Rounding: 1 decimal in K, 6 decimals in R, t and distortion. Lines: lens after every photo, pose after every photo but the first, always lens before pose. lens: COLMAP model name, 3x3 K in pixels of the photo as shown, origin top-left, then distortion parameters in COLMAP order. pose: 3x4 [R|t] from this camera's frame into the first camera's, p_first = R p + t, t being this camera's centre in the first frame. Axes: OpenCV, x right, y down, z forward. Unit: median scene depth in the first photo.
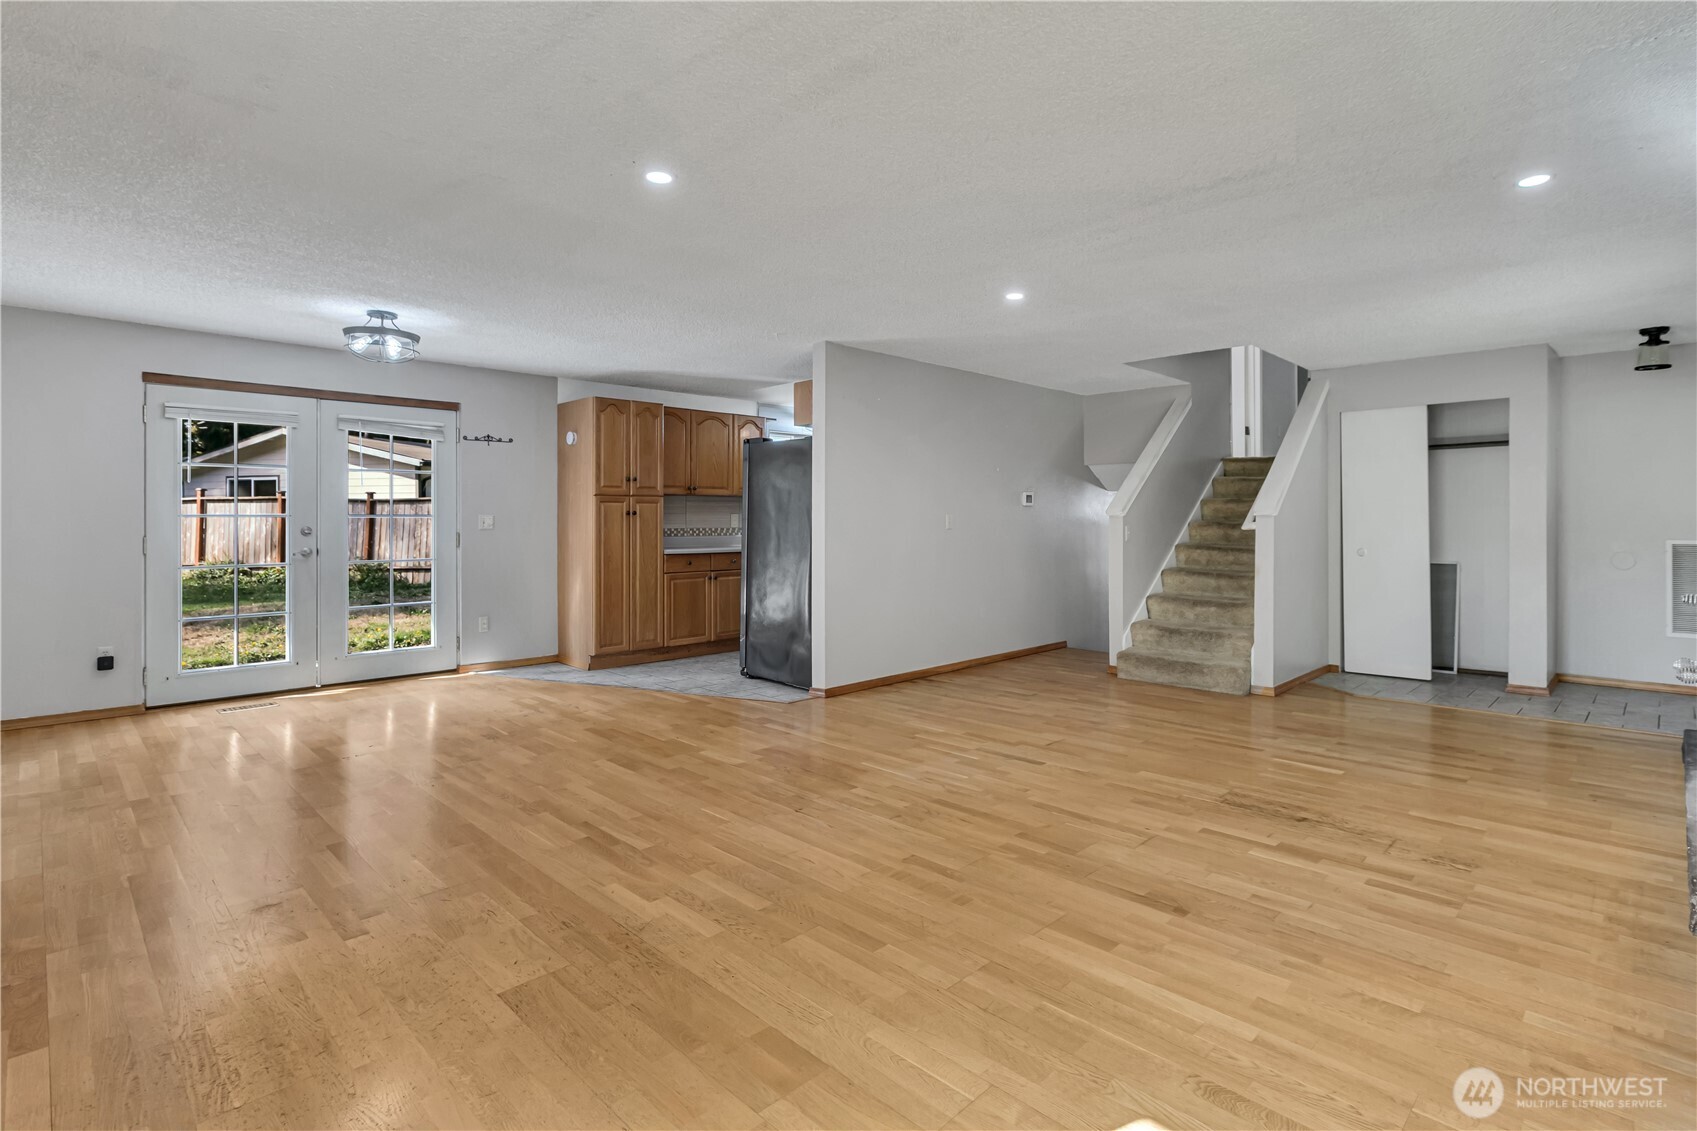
lens RADIAL K [[827.3, 0, 882.1], [0, 827.3, 514.0], [0, 0, 1]] dist [-0.001305, 0.000172]
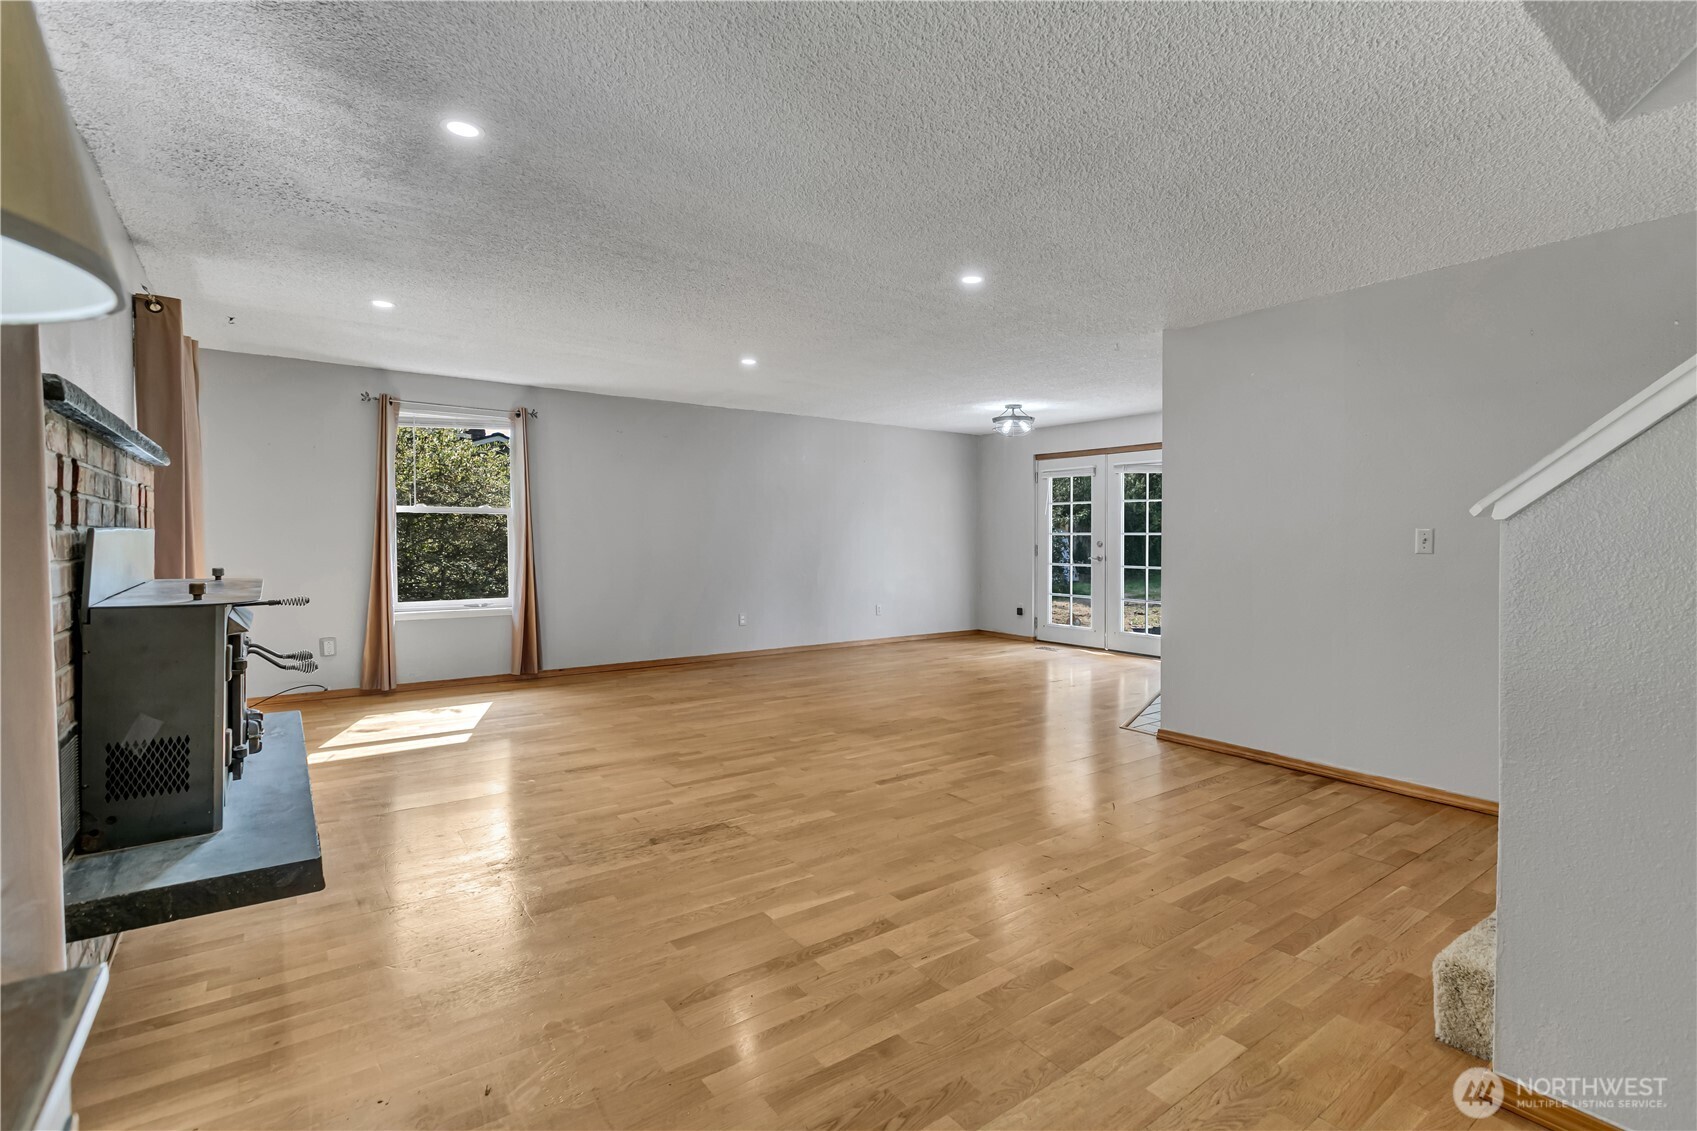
lens RADIAL K [[805.9, 0, 851.3], [0, 805.9, 537.5], [0, 0, 1]] dist [-0.013118, -0.000078]
pose [[-0.181587, 0.000496, -0.983375, 0.956477], [0.003534, 0.999994, -0.000148, 0.009227], [0.983369, -0.003502, -0.181588, 0.961321]]
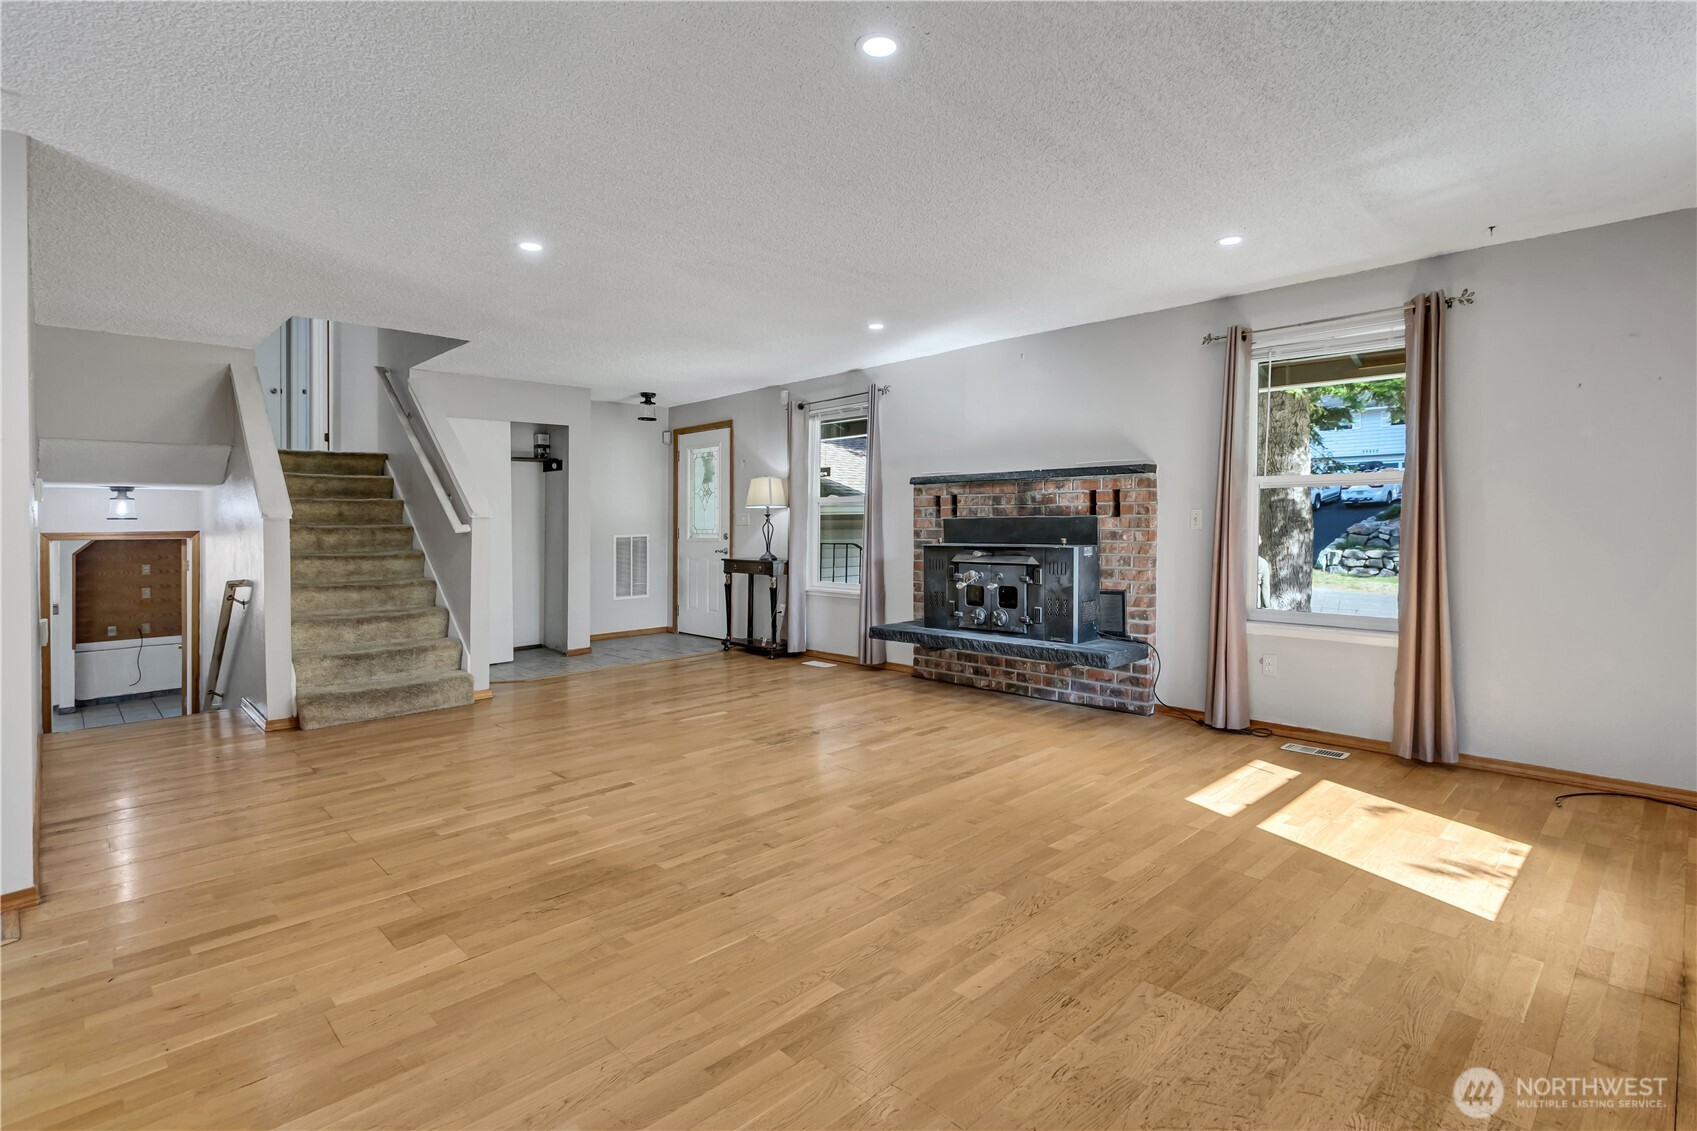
lens RADIAL K [[821.8, 0, 883.0], [0, 821.8, 534.1], [0, 0, 1]] dist [0.002195, 0.001815]
pose [[0.020603, -0.021848, 0.999549, -0.606953], [0.002485, 0.999759, 0.021801, 0.000671], [-0.999785, 0.002035, 0.020652, 0.585449]]
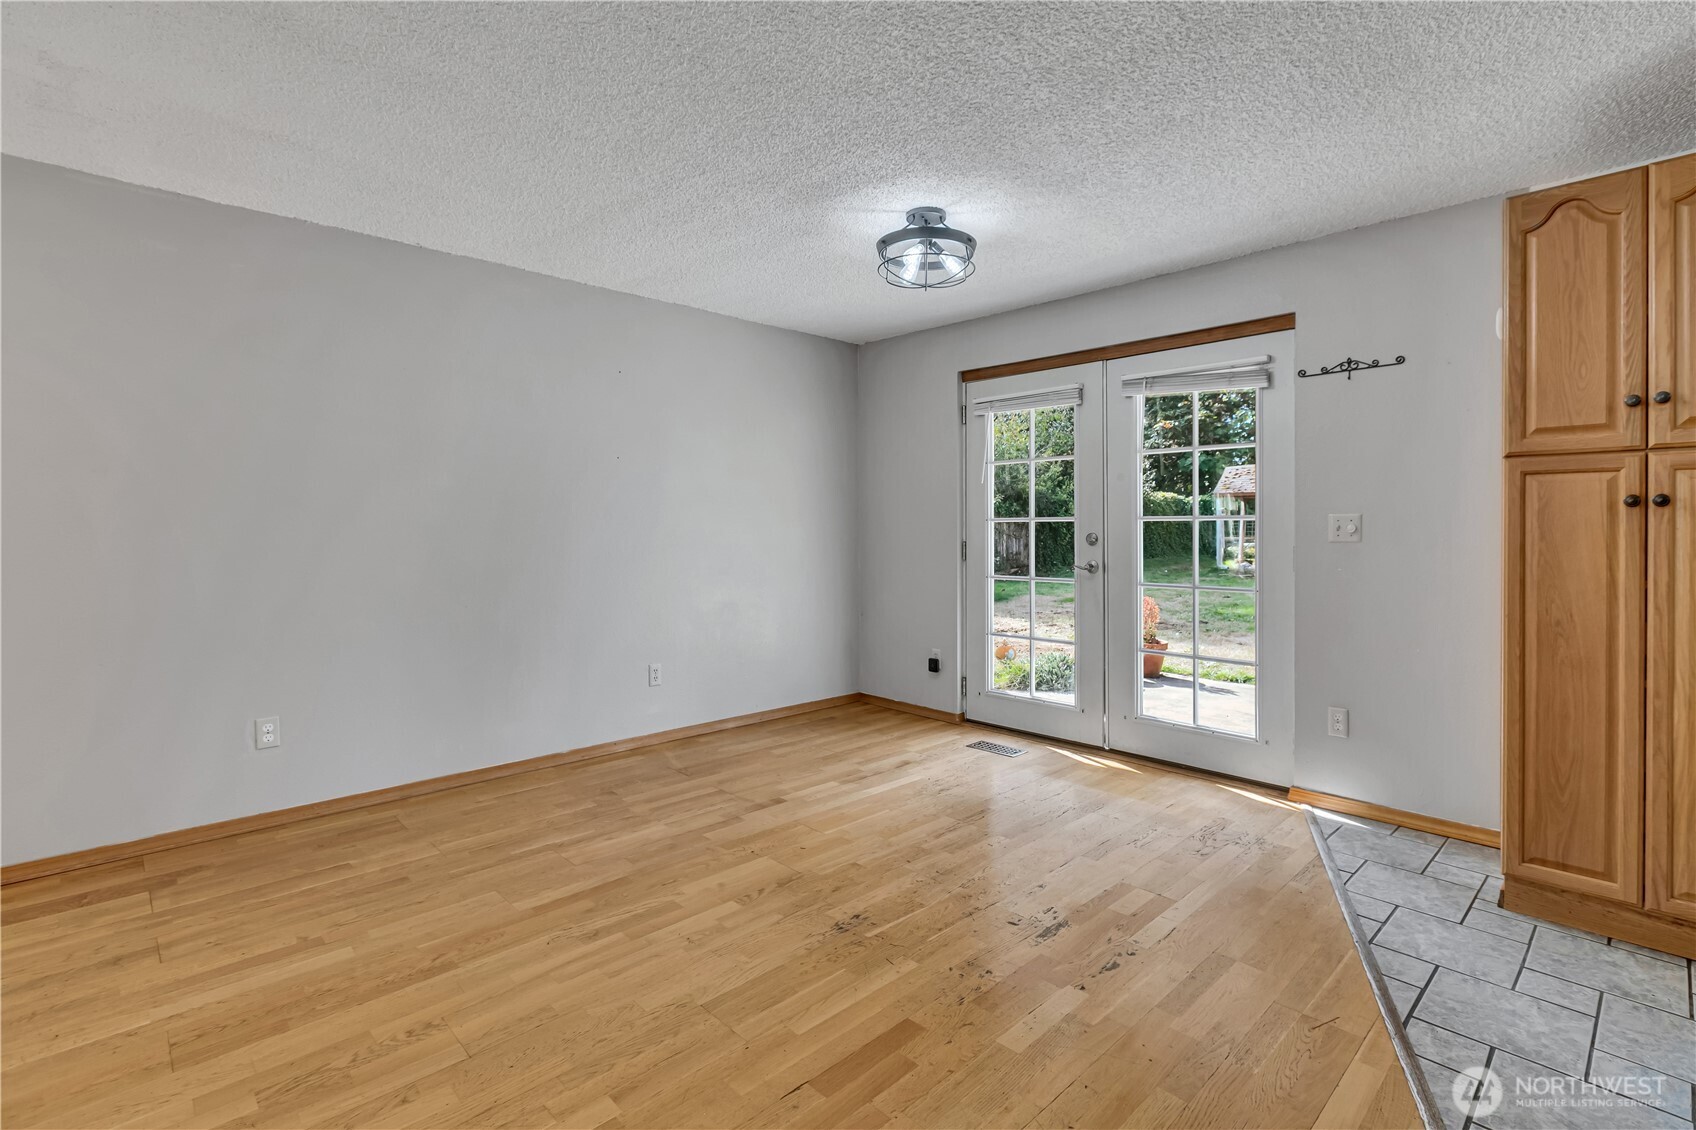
lens RADIAL K [[789.8, 0, 866.5], [0, 789.8, 519.7], [0, 0, 1]] dist [-0.002181, -0.000273]
pose [[-0.036541, -0.008118, -0.999299, 0.037412], [0.008525, 0.999928, -0.008435, 0.008987], [0.999296, -0.008827, -0.036469, 0.959007]]
